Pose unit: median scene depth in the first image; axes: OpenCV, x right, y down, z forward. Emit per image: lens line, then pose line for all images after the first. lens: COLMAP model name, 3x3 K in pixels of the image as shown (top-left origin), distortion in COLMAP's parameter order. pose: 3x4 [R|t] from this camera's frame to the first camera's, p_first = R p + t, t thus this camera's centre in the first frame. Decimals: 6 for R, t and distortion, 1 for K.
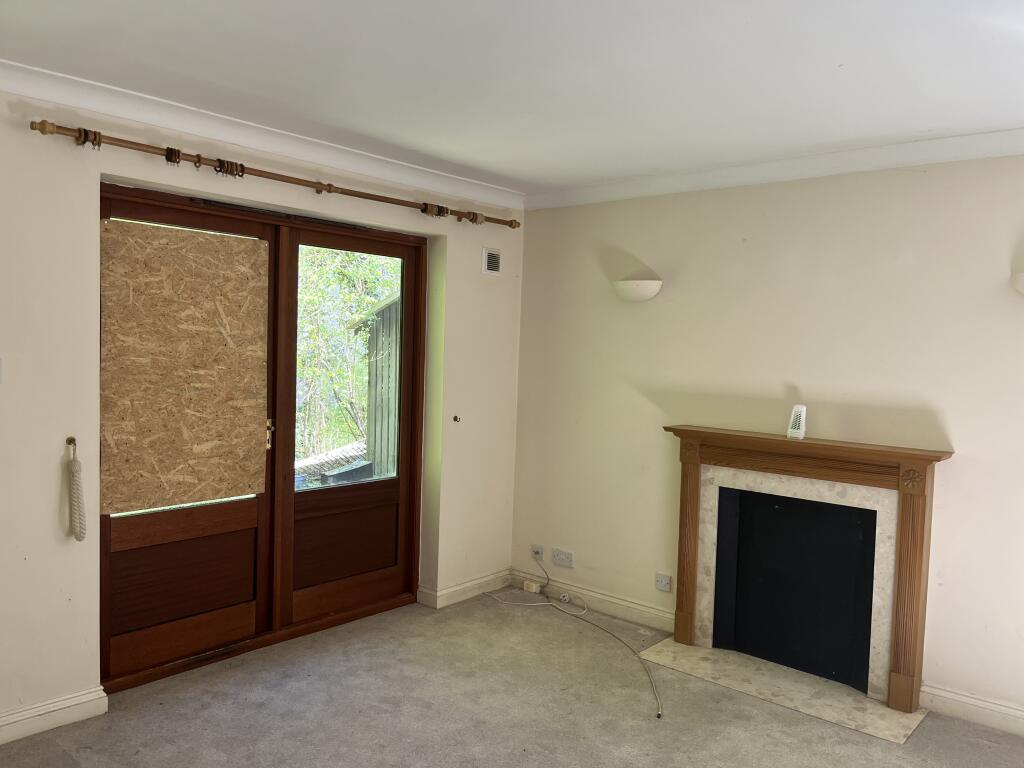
lens RADIAL K [[784.0, 0, 514.3], [0, 784.0, 387.9], [0, 0, 1]] dist [0.105033, -0.150289]
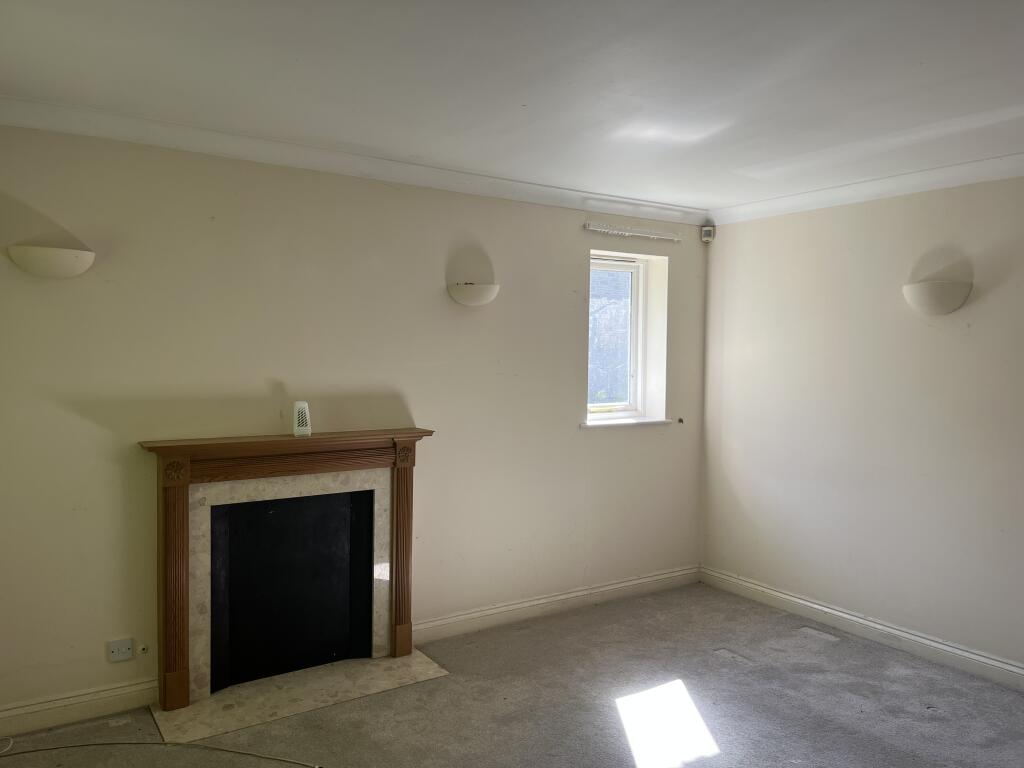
lens RADIAL K [[784.0, 0, 514.3], [0, 784.0, 387.9], [0, 0, 1]] dist [0.105033, -0.150289]
pose [[0.245867, -0.072892, 0.966559, -0.513402], [0.042836, 0.997011, 0.064292, -0.046245], [-0.968357, 0.025596, 0.248254, 0.499770]]
